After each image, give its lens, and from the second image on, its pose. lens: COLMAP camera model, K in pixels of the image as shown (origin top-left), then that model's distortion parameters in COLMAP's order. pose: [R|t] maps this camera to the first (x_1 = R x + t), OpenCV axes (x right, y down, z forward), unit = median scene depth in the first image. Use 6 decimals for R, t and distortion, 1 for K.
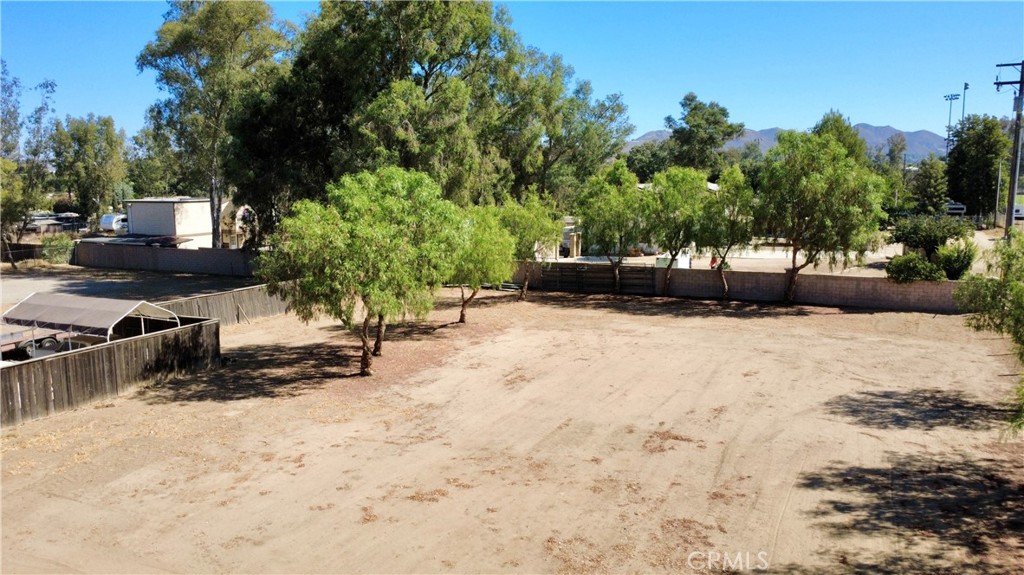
lens RADIAL K [[727.0, 0, 517.7], [0, 727.0, 288.6], [0, 0, 1]] dist [0.004436, 0.001924]
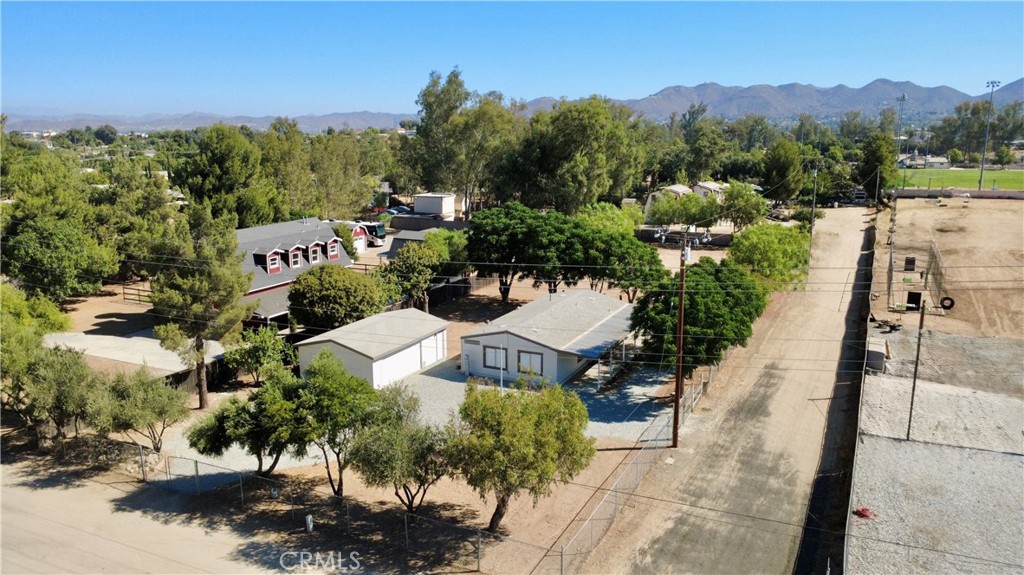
lens RADIAL K [[757.0, 0, 522.8], [0, 757.0, 279.3], [0, 0, 1]] dist [0.004884, -0.008440]
pose [[0.999980, 0.004171, -0.004834, -0.339652], [-0.003941, 0.998909, 0.046529, 0.015365], [0.005022, -0.046509, 0.998905, -1.598510]]
